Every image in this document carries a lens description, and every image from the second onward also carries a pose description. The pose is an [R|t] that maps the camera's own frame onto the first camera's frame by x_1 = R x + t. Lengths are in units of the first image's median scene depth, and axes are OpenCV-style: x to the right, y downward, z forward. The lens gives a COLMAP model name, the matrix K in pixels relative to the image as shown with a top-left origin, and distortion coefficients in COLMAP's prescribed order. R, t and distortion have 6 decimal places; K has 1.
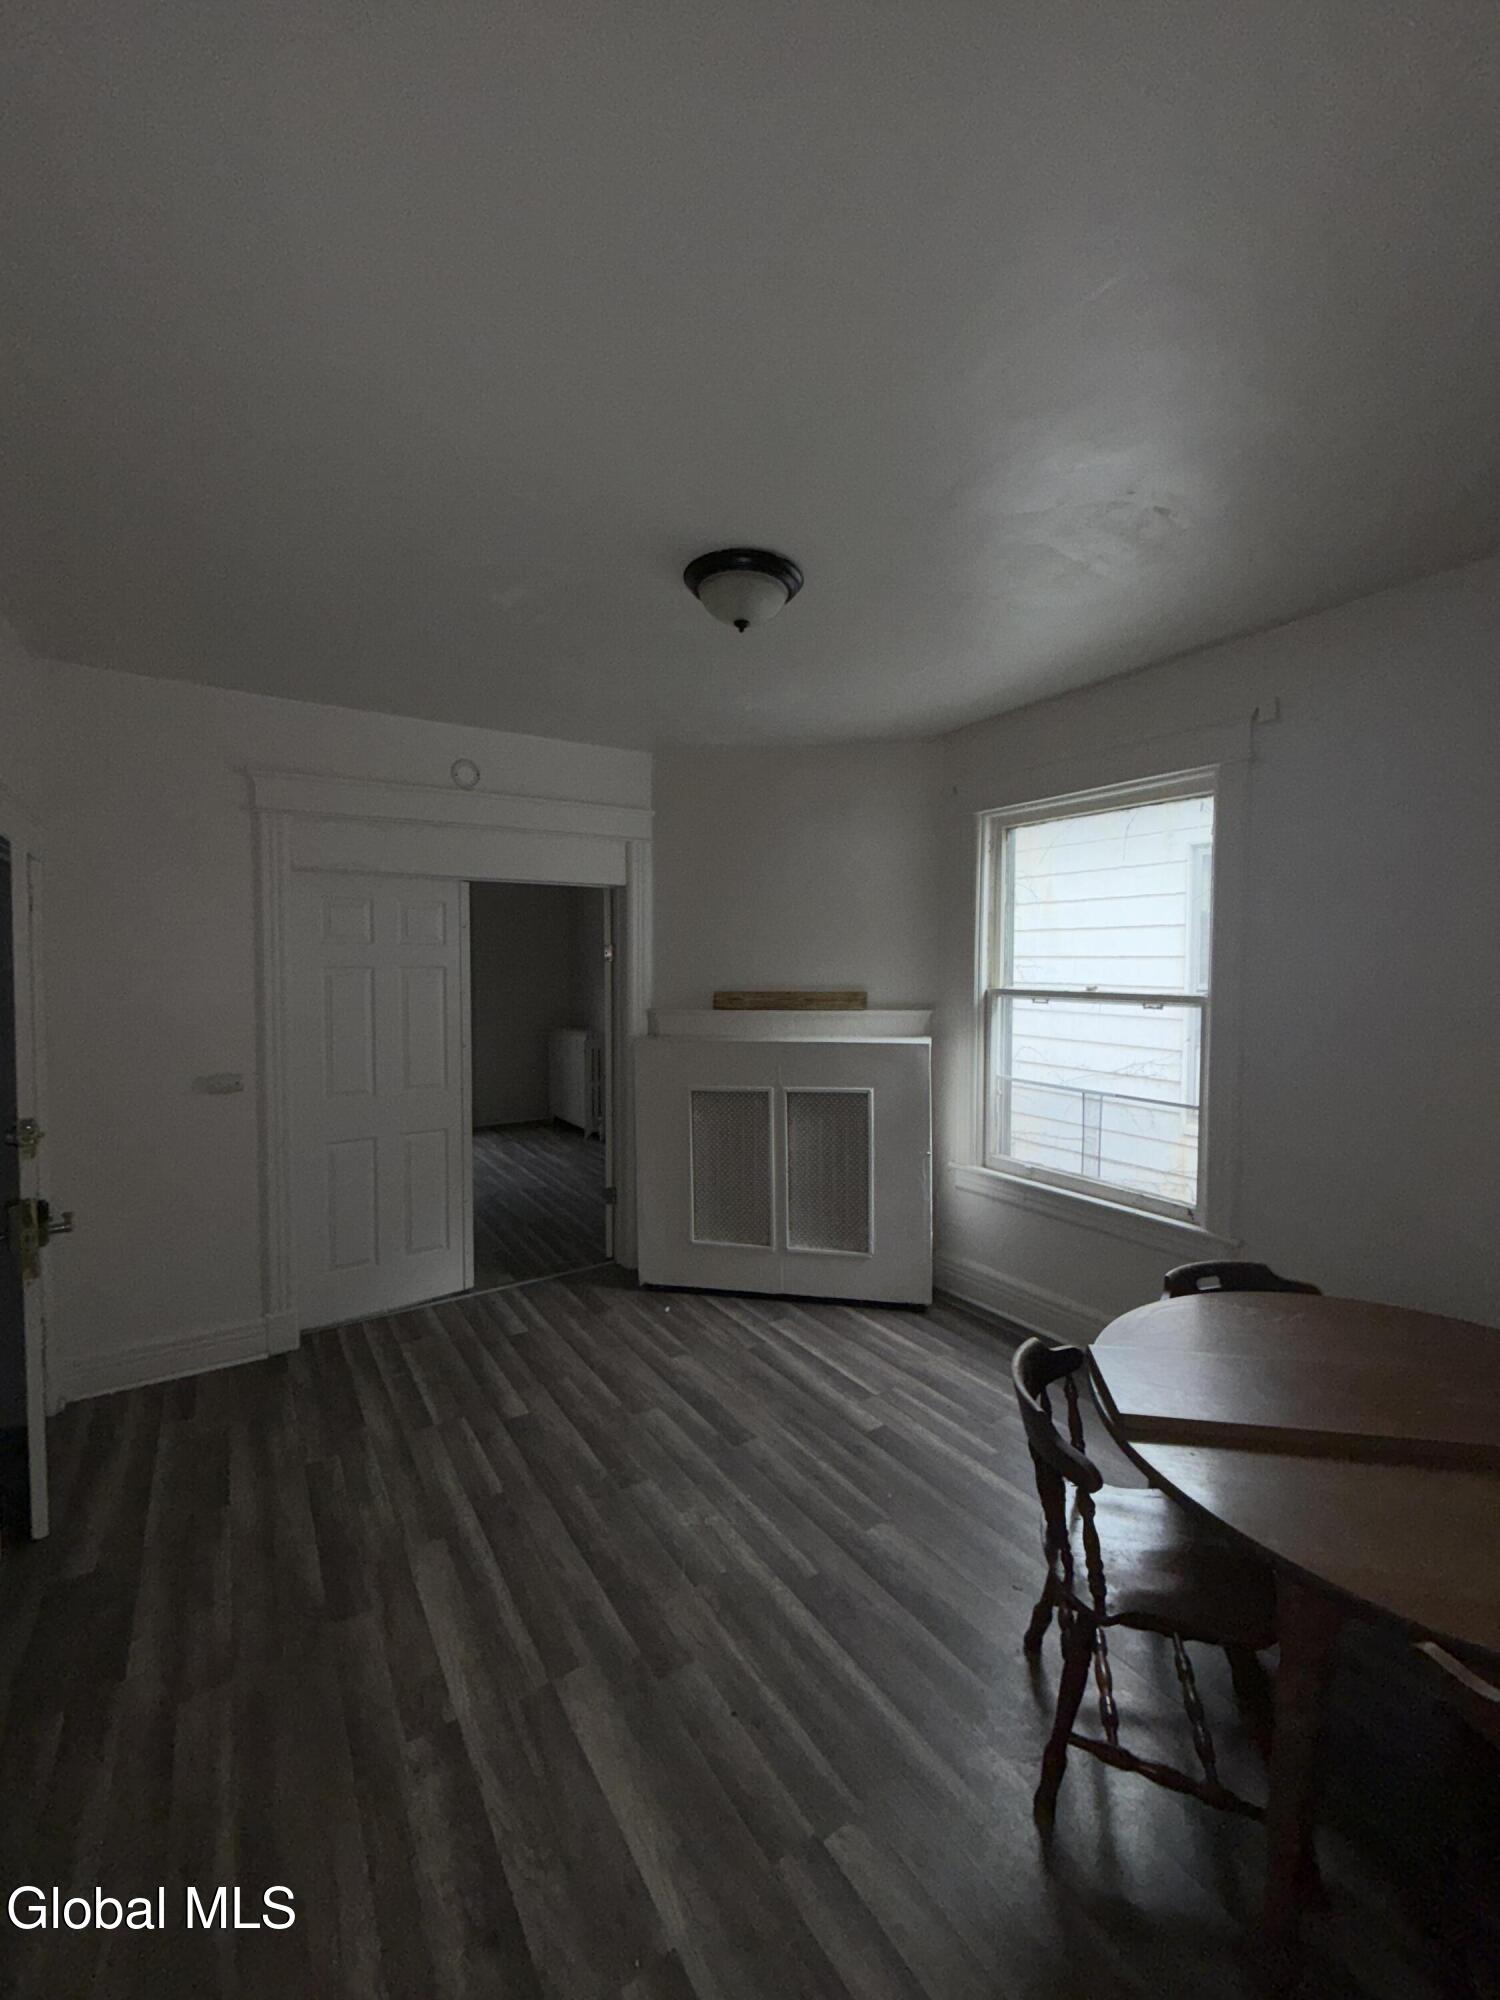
lens RADIAL K [[816.5, 0, 753.5], [0, 816.5, 992.5], [0, 0, 1]] dist [-0.001886, -0.000234]
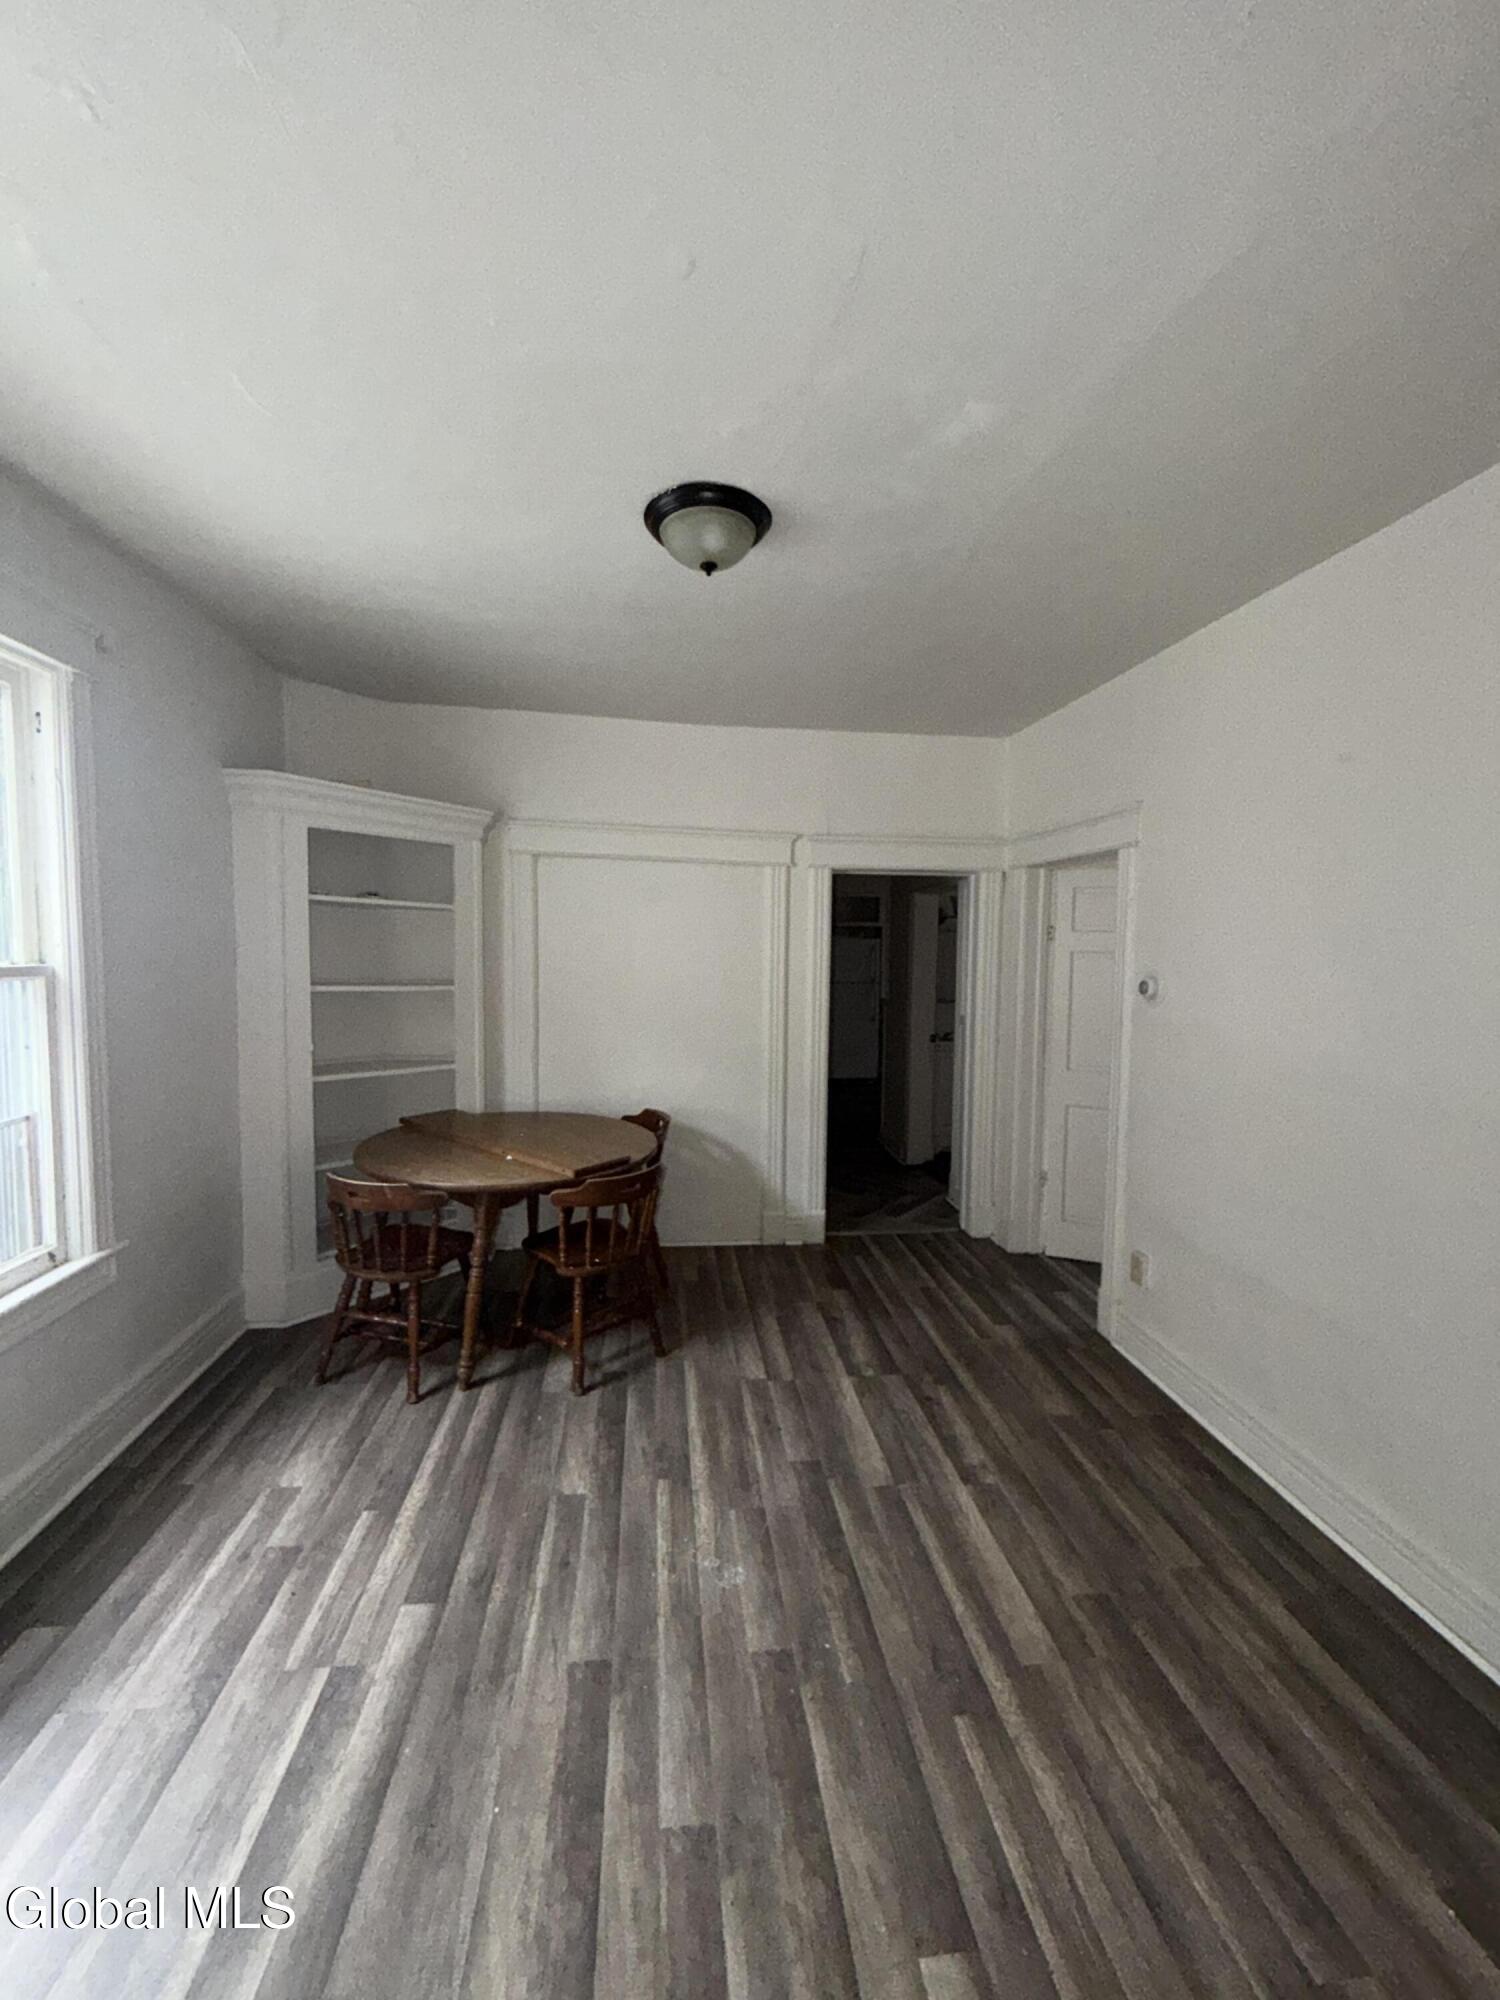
lens RADIAL K [[816.5, 0, 753.5], [0, 816.5, 992.5], [0, 0, 1]] dist [-0.001886, -0.000234]
pose [[-0.899417, -0.042358, 0.435035, -0.471934], [-0.001050, 0.995500, 0.094759, -0.053989], [-0.437091, 0.084771, -0.895414, 1.801527]]
